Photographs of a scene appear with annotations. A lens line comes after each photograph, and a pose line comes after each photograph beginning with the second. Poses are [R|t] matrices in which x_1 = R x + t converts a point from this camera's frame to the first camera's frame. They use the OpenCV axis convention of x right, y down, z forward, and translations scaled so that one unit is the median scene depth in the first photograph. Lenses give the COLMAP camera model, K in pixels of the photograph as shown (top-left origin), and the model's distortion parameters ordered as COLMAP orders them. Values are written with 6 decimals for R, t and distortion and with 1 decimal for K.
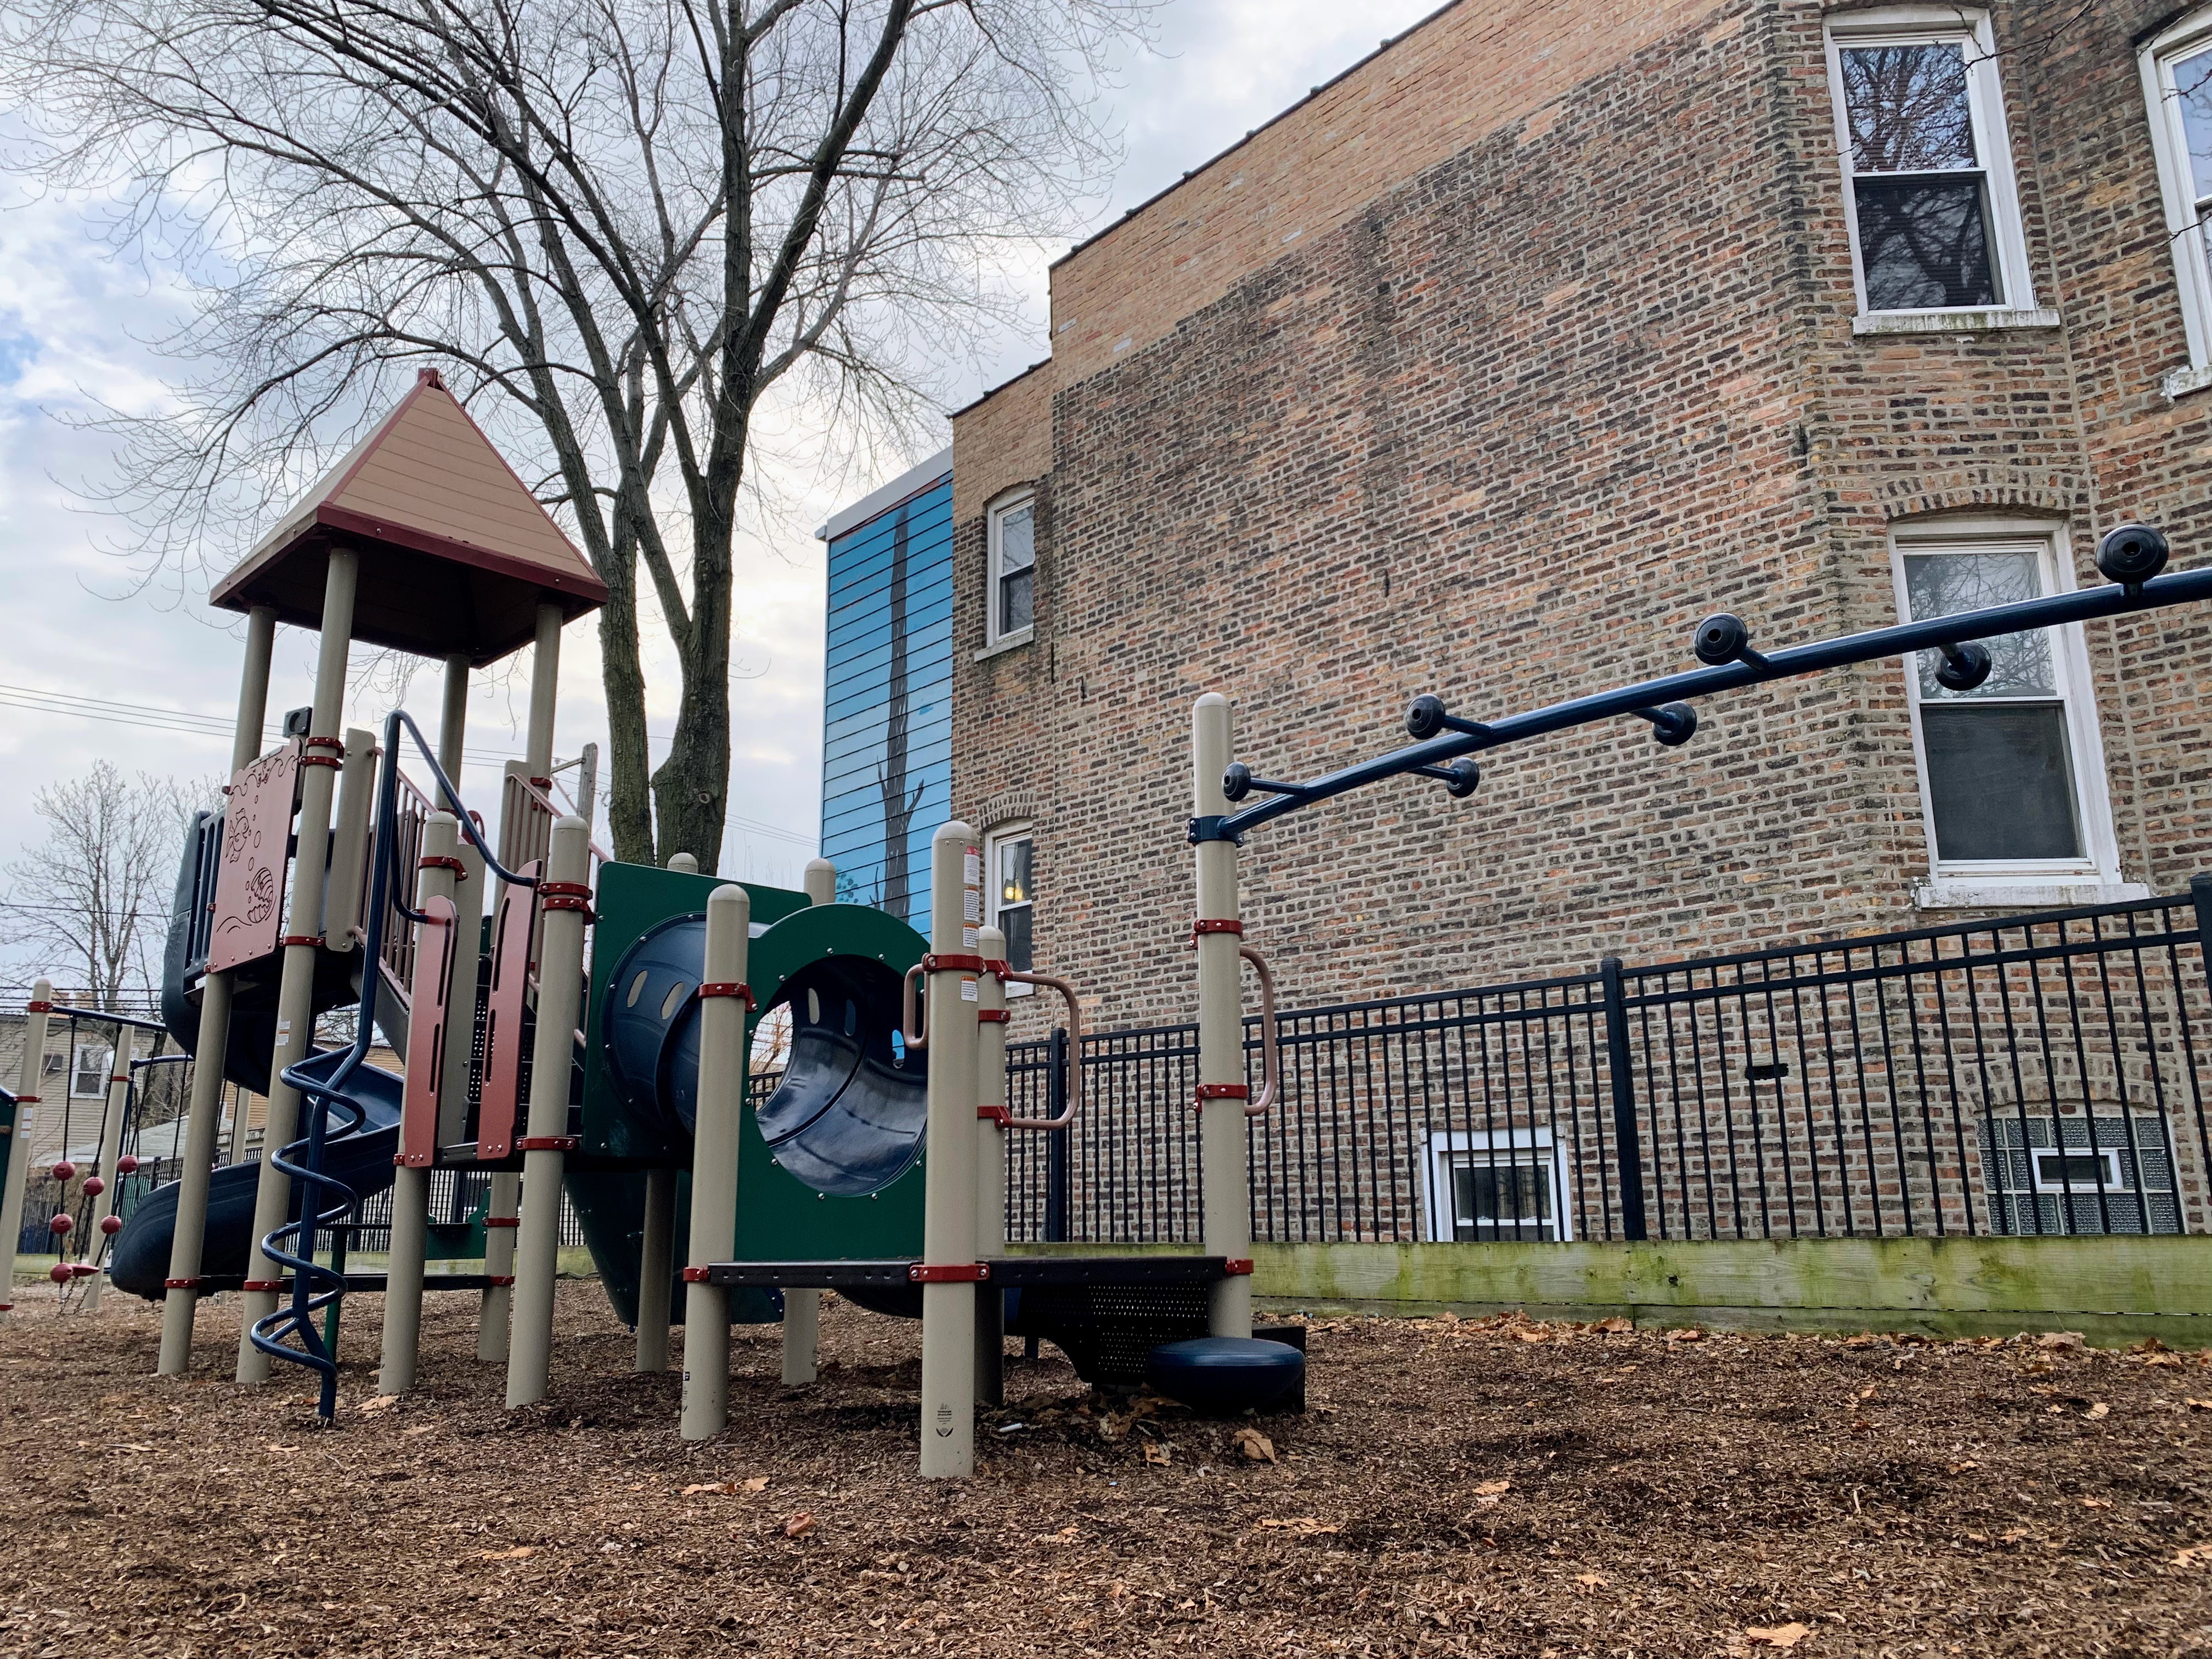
lens RADIAL K [[1719.1, 0, 1124.9], [0, 1719.1, 815.4], [0, 0, 1]] dist [0.019597, -0.003863]
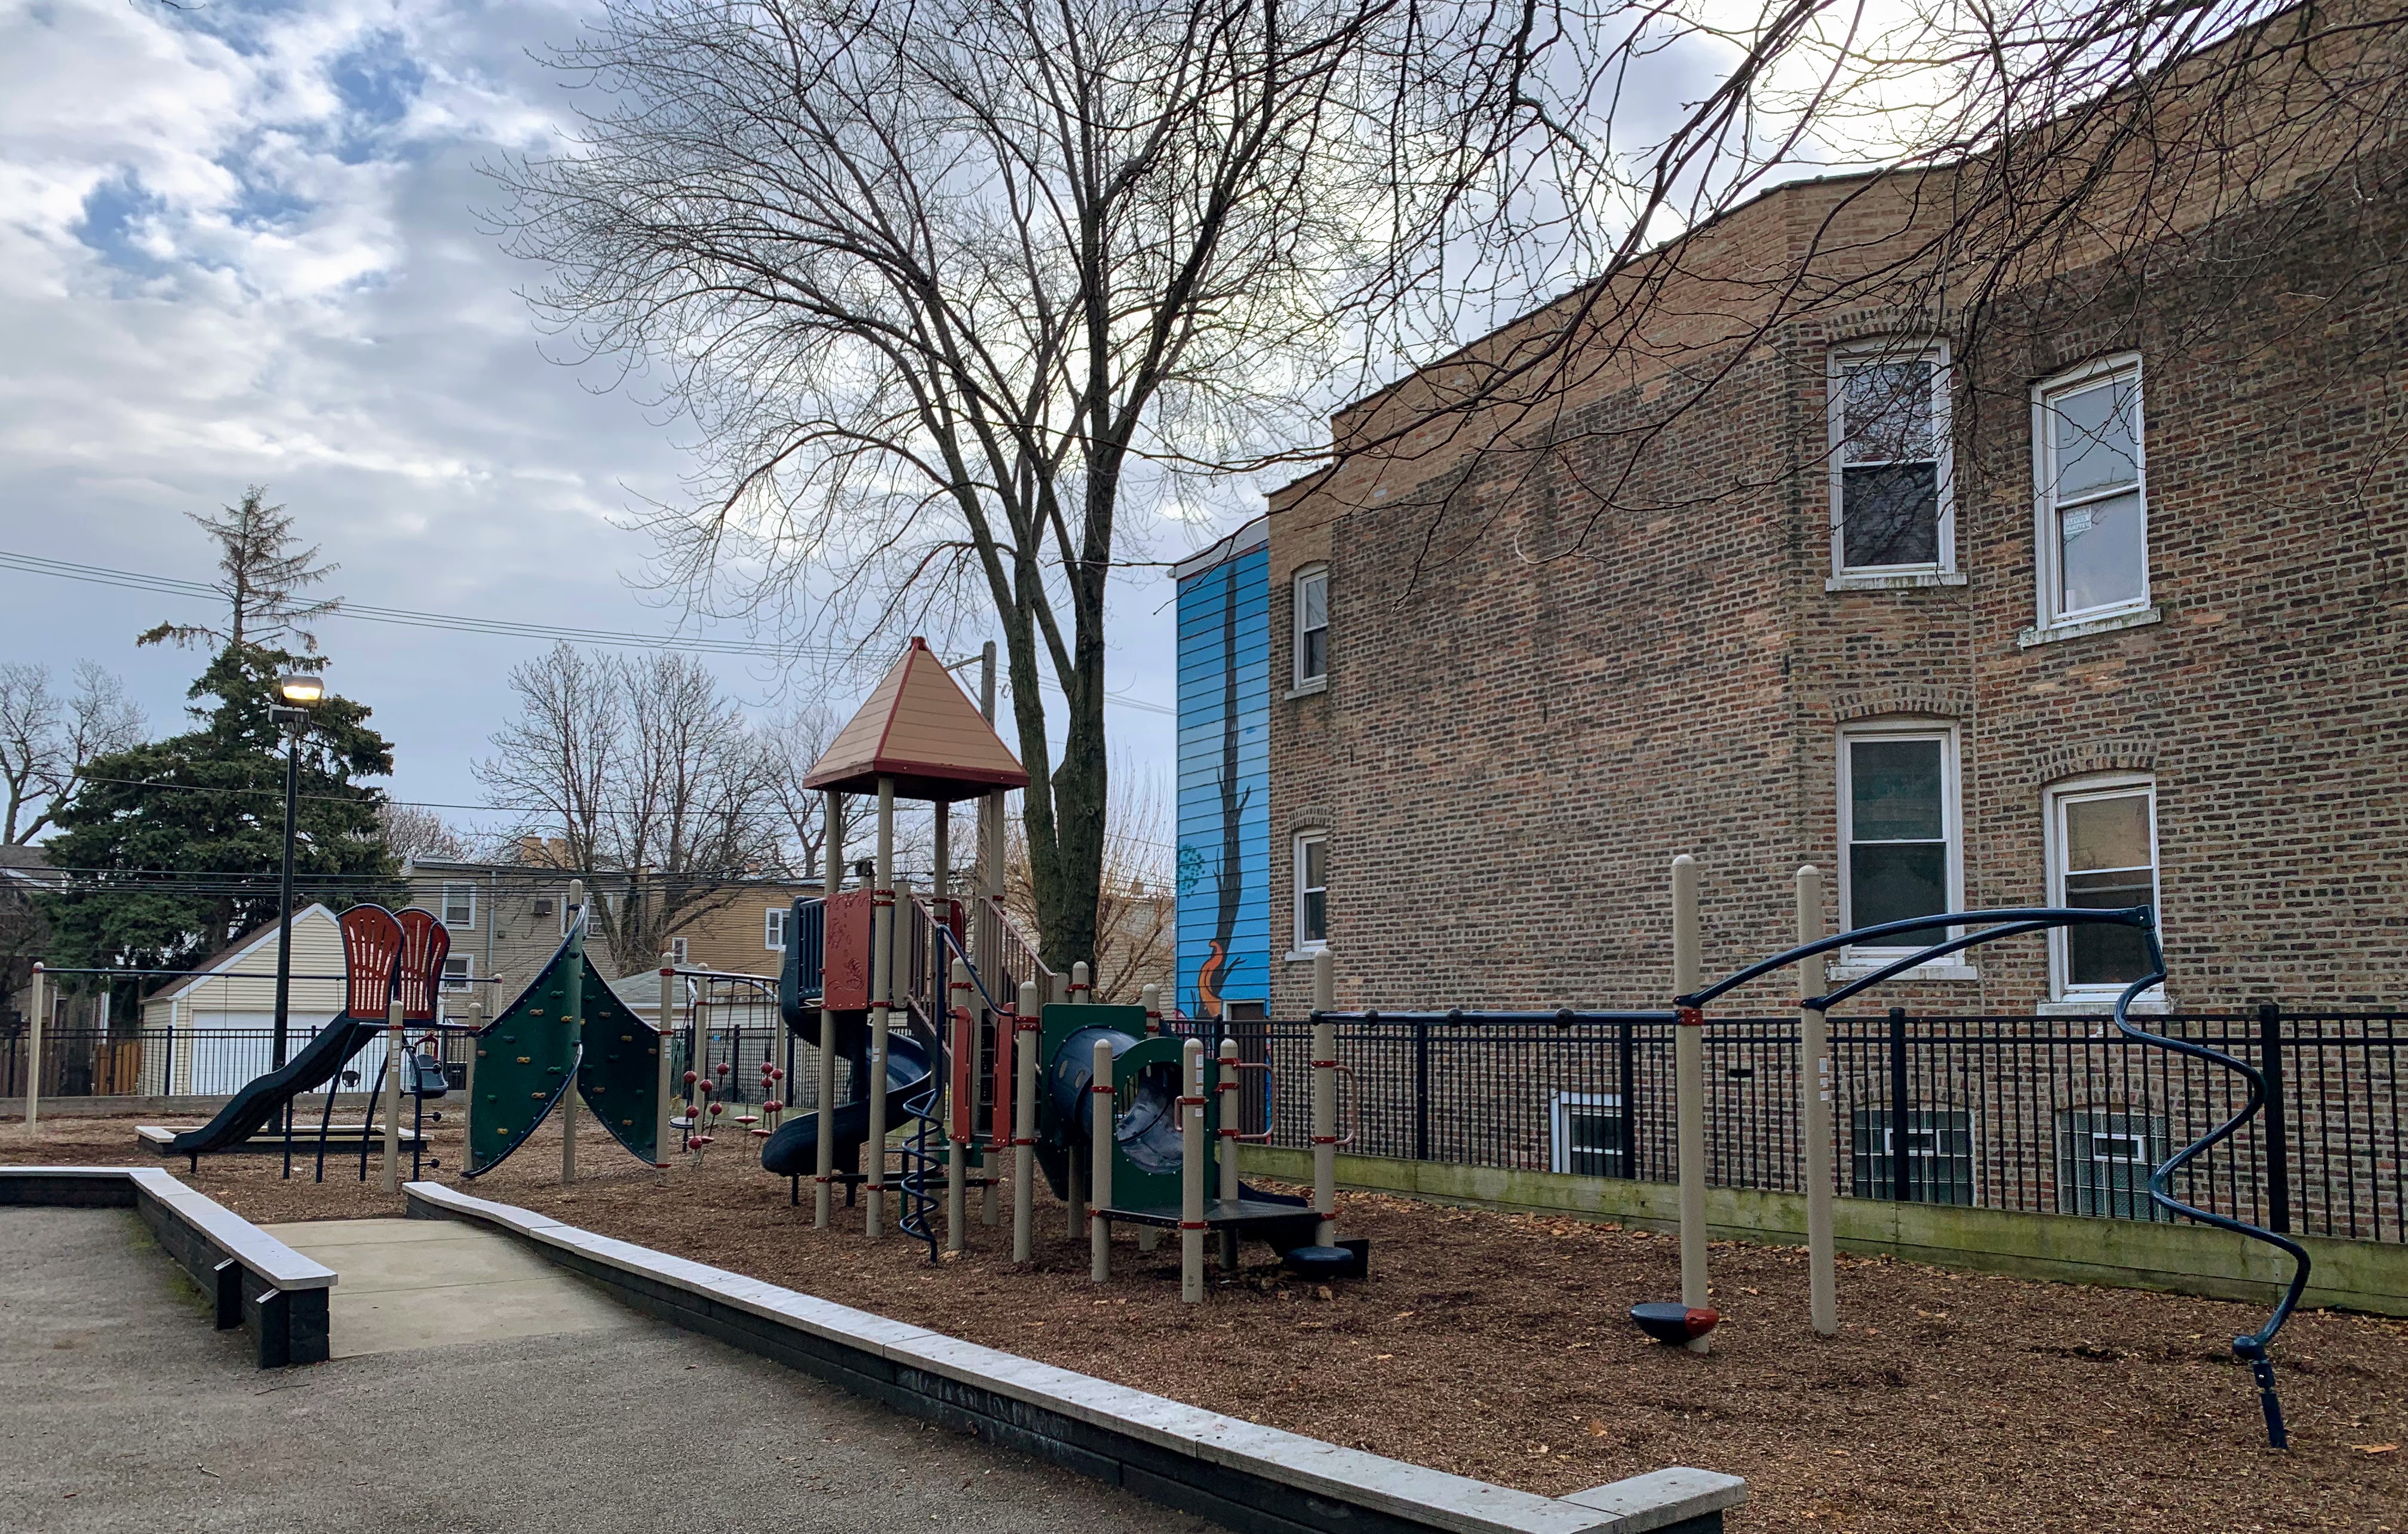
lens RADIAL K [[1852.5, 0, 1234.6], [0, 1852.5, 906.1], [0, 0, 1]] dist [0.029024, -0.020410]
pose [[0.986700, 0.003541, -0.162510, 0.166122], [0.023808, 0.985833, 0.166033, -0.268434], [0.160796, -0.167694, 0.972637, -0.648160]]
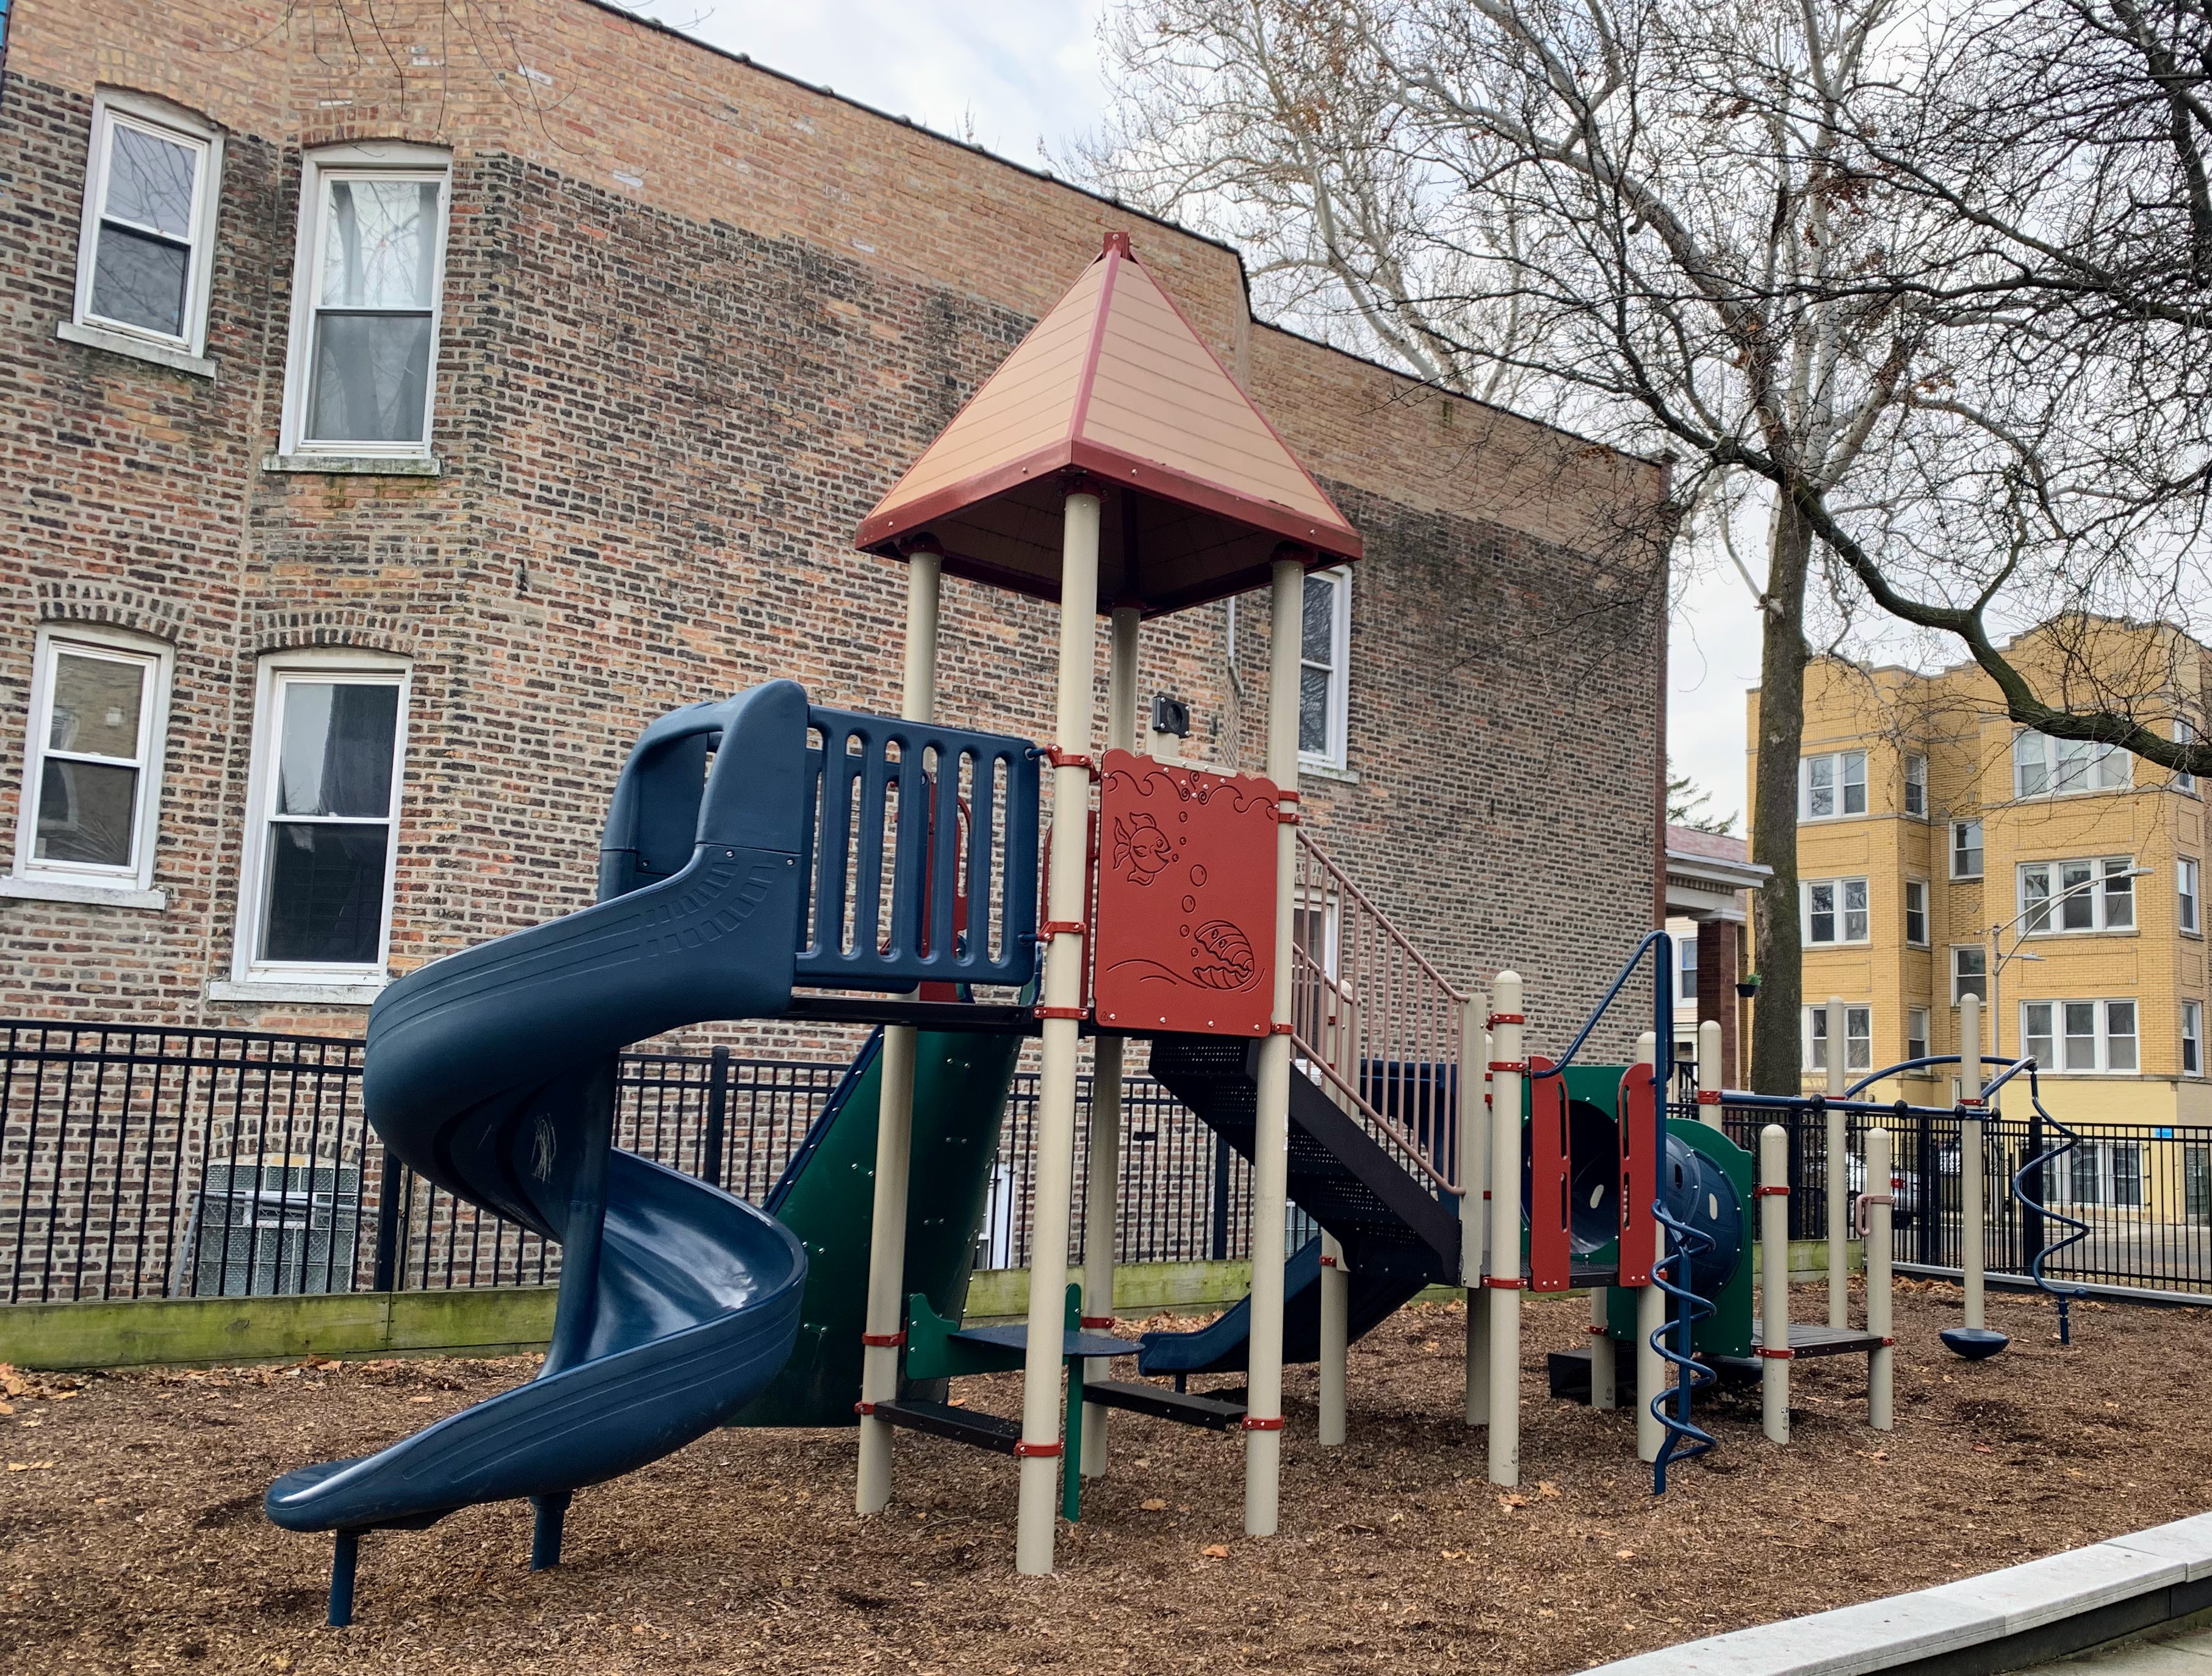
lens RADIAL K [[1737.7, 0, 1095.8], [0, 1737.7, 893.3], [0, 0, 1]] dist [0.056039, -0.003136]
pose [[0.086279, 0.122906, 0.988661, -1.022550], [-0.272895, 0.957322, -0.095195, 0.091067], [-0.958167, -0.261588, 0.116137, 0.817683]]
